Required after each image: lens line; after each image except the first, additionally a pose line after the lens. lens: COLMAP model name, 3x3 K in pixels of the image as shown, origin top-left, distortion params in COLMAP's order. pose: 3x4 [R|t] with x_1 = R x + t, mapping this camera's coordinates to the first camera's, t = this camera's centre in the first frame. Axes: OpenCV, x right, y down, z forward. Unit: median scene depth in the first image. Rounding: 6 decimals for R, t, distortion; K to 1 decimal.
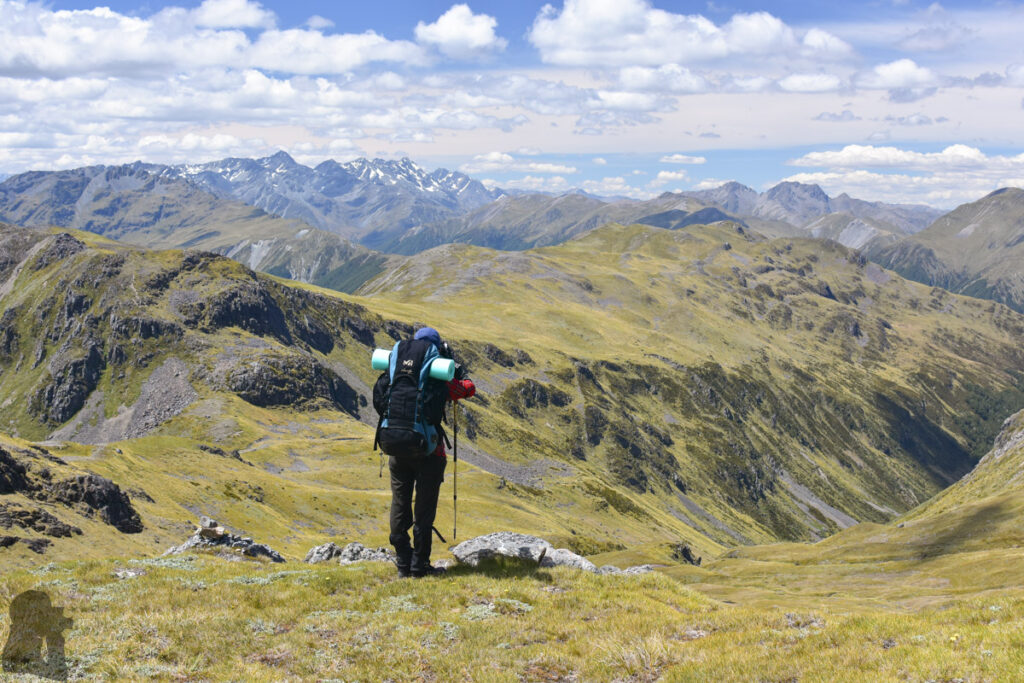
lens RADIAL K [[1543.6, 0, 512.0], [0, 1543.6, 341.5], [0, 0, 1]] dist [-0.174375, 0.143822]
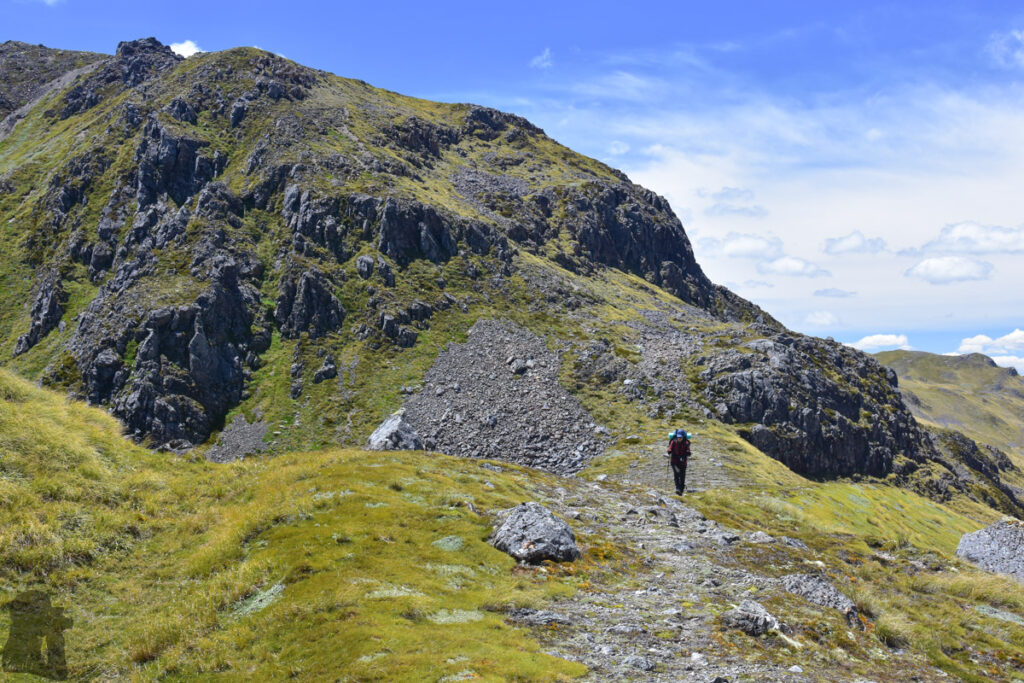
lens RADIAL K [[1543.6, 0, 512.0], [0, 1543.6, 341.5], [0, 0, 1]] dist [-0.174375, 0.143822]
pose [[0.997602, -0.019525, -0.066407, -0.166842], [0.011177, 0.992240, -0.123838, 0.043256], [0.068309, 0.122798, 0.990078, 0.593071]]
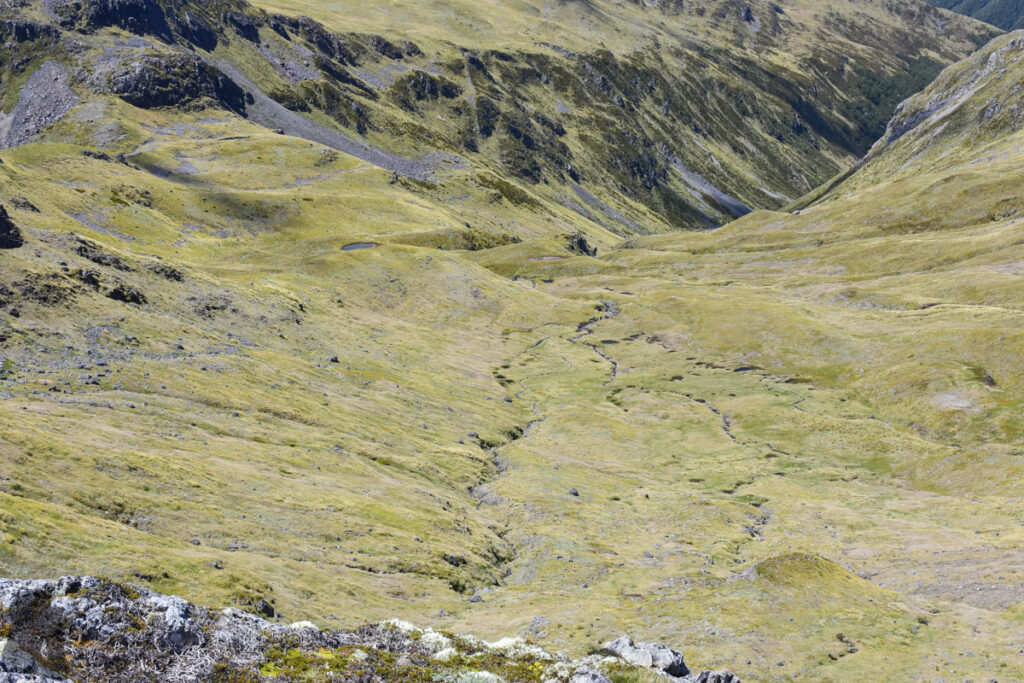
lens RADIAL K [[1543.6, 0, 512.0], [0, 1543.6, 341.5], [0, 0, 1]] dist [-0.174375, 0.143822]
pose [[0.997237, -0.033927, 0.066088, -0.000022], [0.020155, 0.979819, 0.198869, -0.000061], [-0.071501, -0.196987, 0.977795, 0.008369]]
